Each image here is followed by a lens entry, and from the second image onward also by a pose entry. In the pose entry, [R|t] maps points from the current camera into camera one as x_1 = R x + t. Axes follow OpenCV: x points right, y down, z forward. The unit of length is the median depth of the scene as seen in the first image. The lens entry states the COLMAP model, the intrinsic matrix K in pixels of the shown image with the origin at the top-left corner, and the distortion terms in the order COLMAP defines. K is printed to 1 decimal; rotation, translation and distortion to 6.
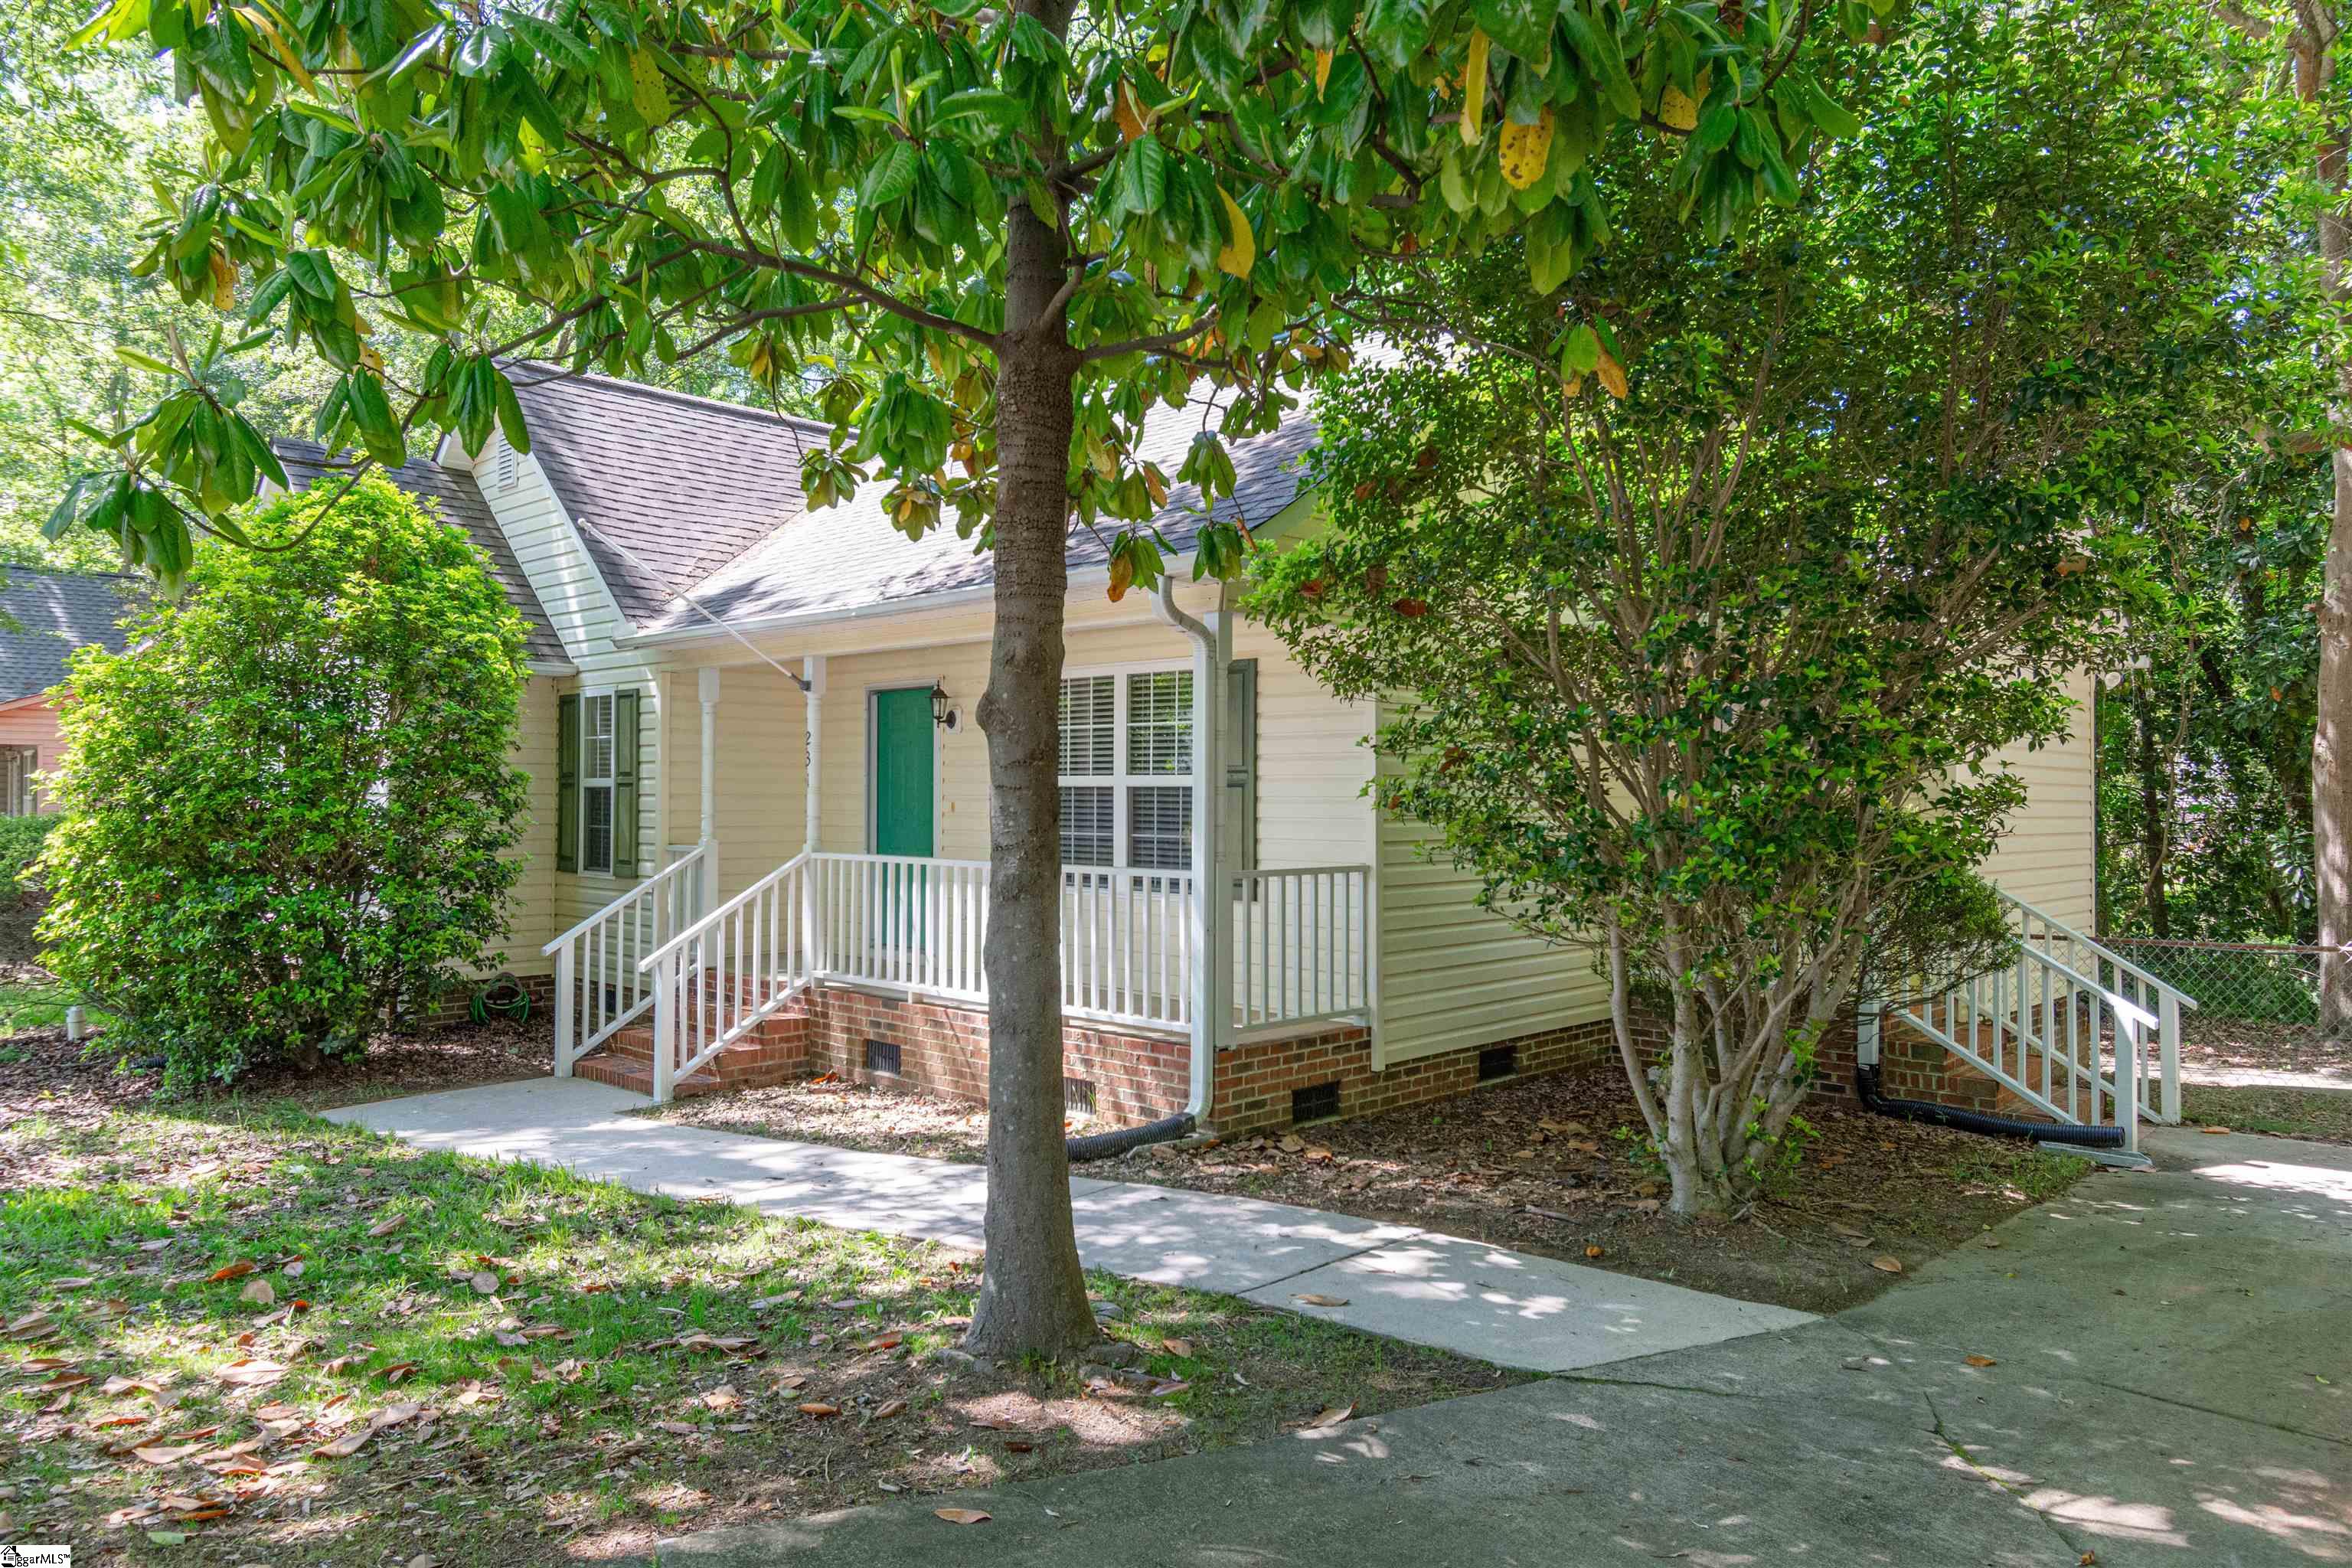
lens RADIAL K [[1581.5, 0, 1176.0], [0, 1581.5, 784.0], [0, 0, 1]] dist [0.041507, -0.056109]
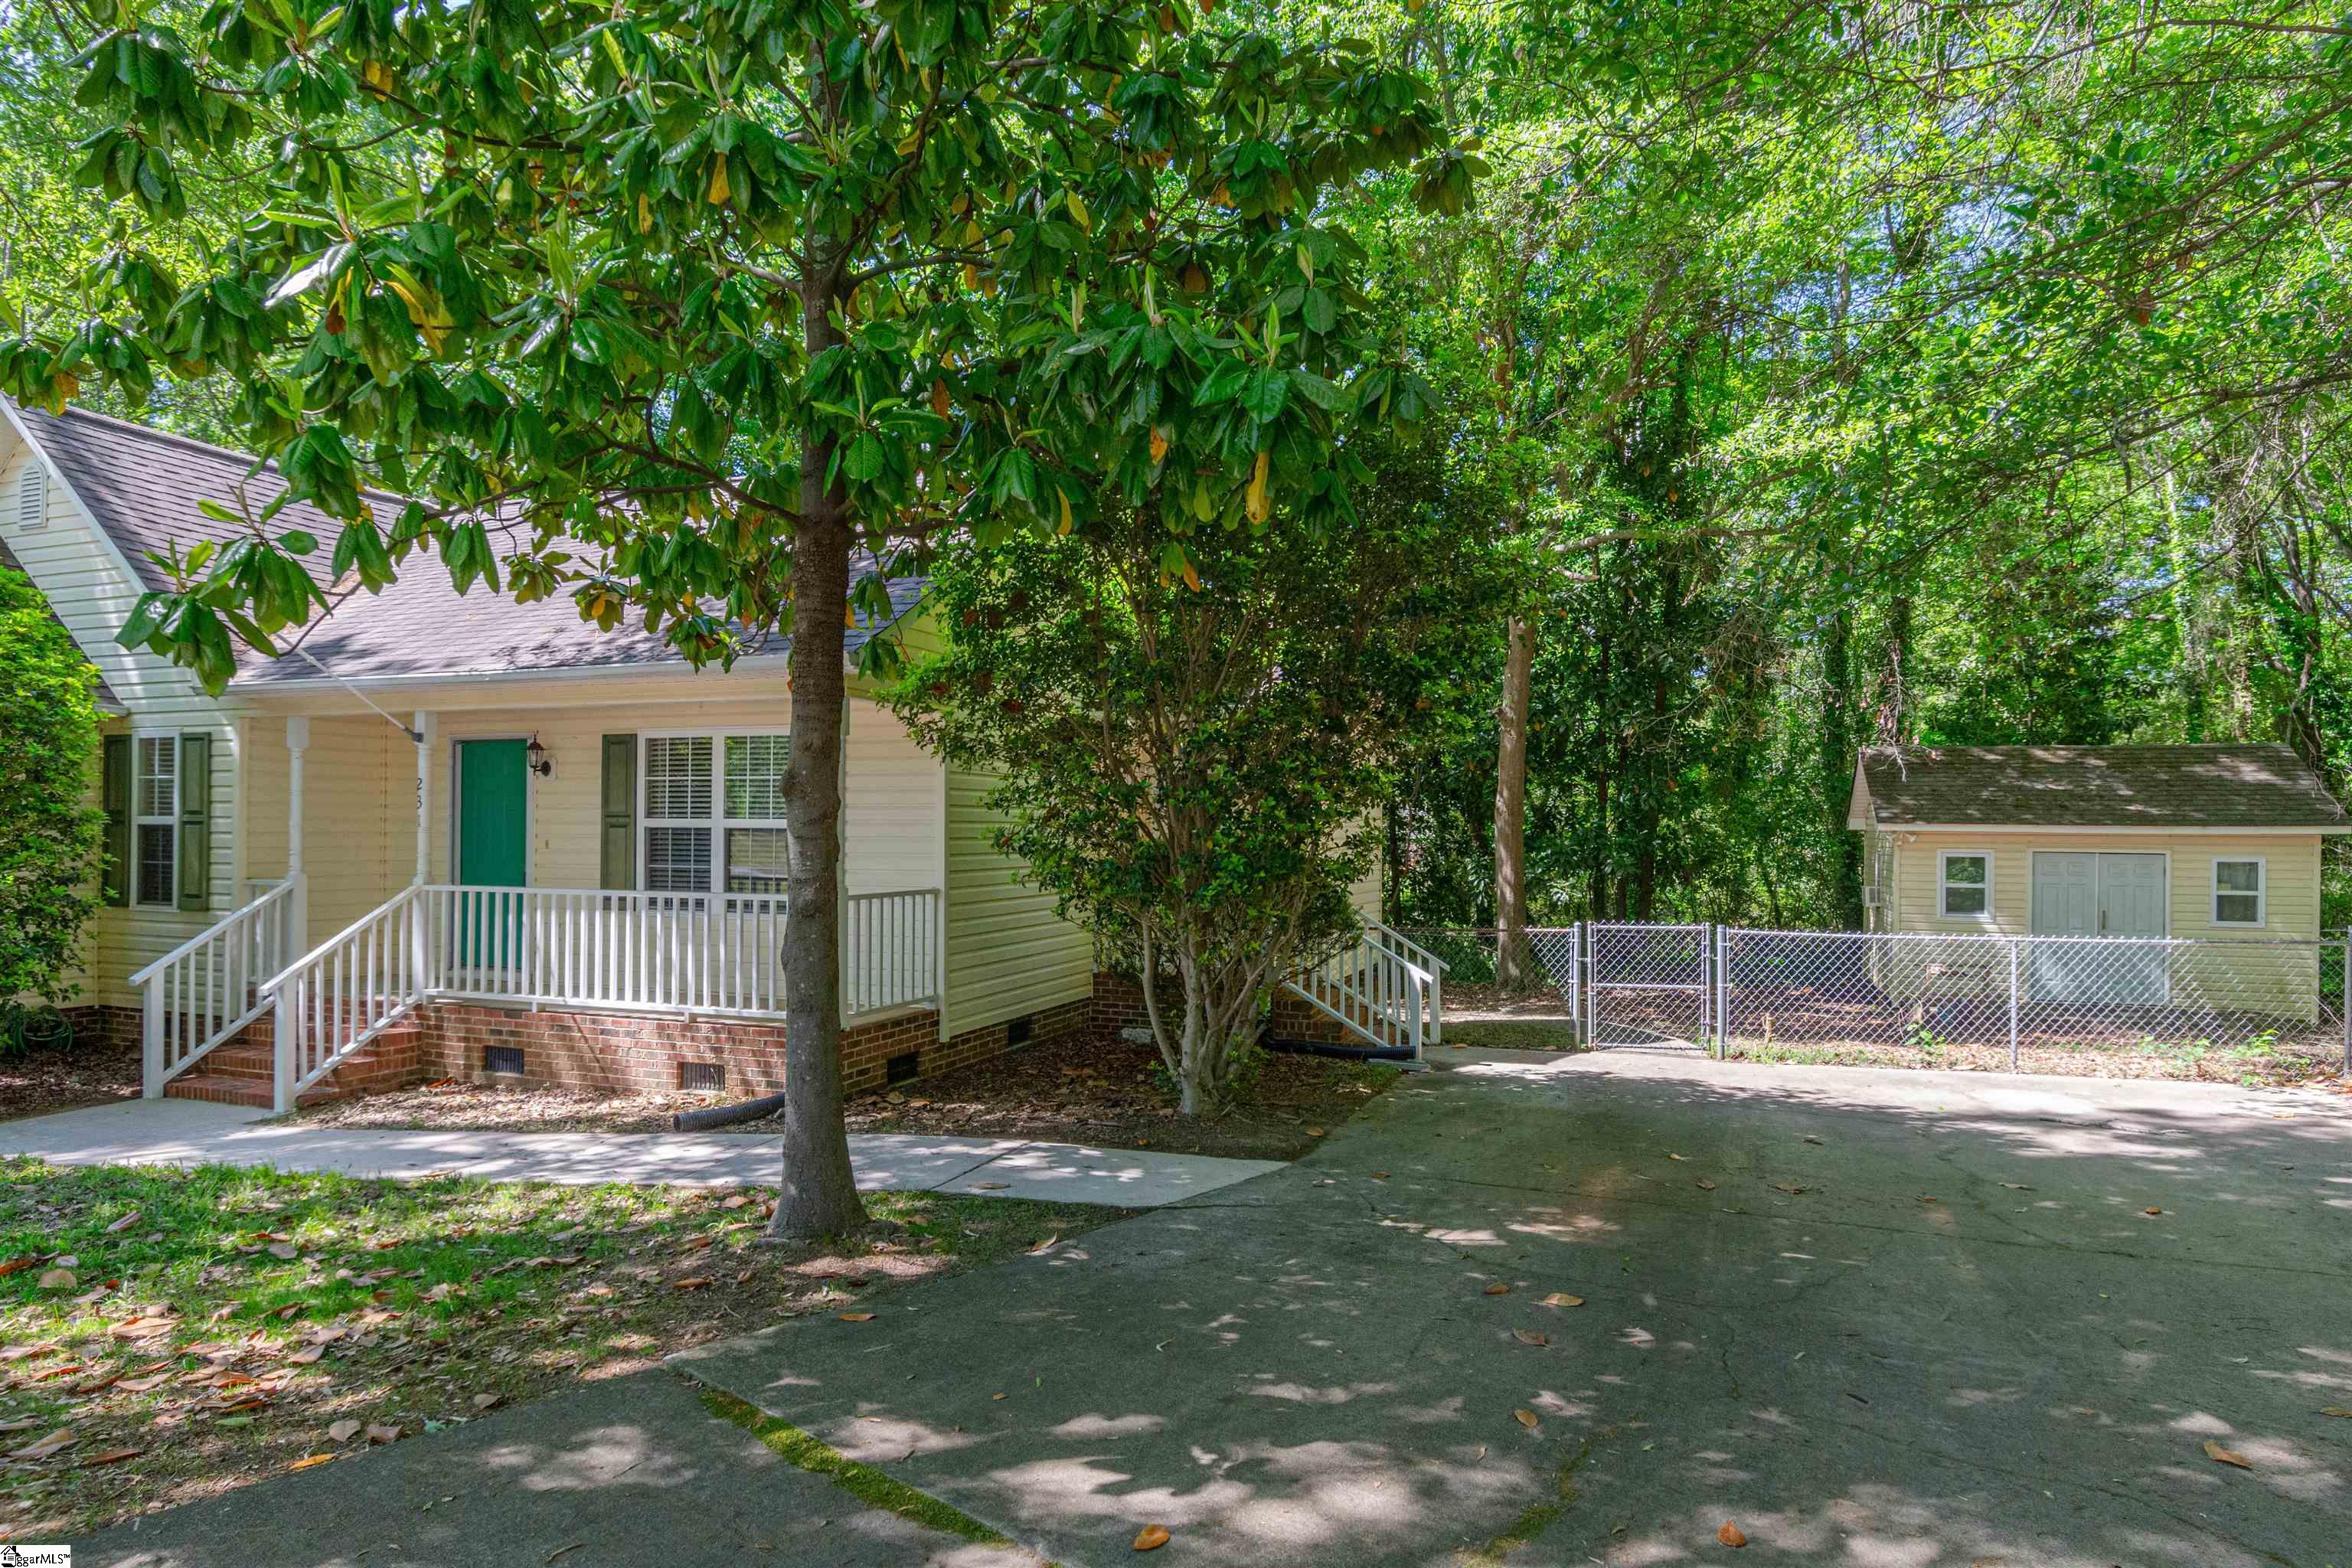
lens RADIAL K [[1344.3, 0, 1199.8], [0, 1344.3, 831.3], [0, 0, 1]] dist [0.004995, -0.021544]
pose [[0.910953, 0.002039, 0.412505, -0.132066], [-0.006252, 0.999941, 0.008863, -0.007600], [-0.412463, -0.010653, 0.910912, -0.110430]]
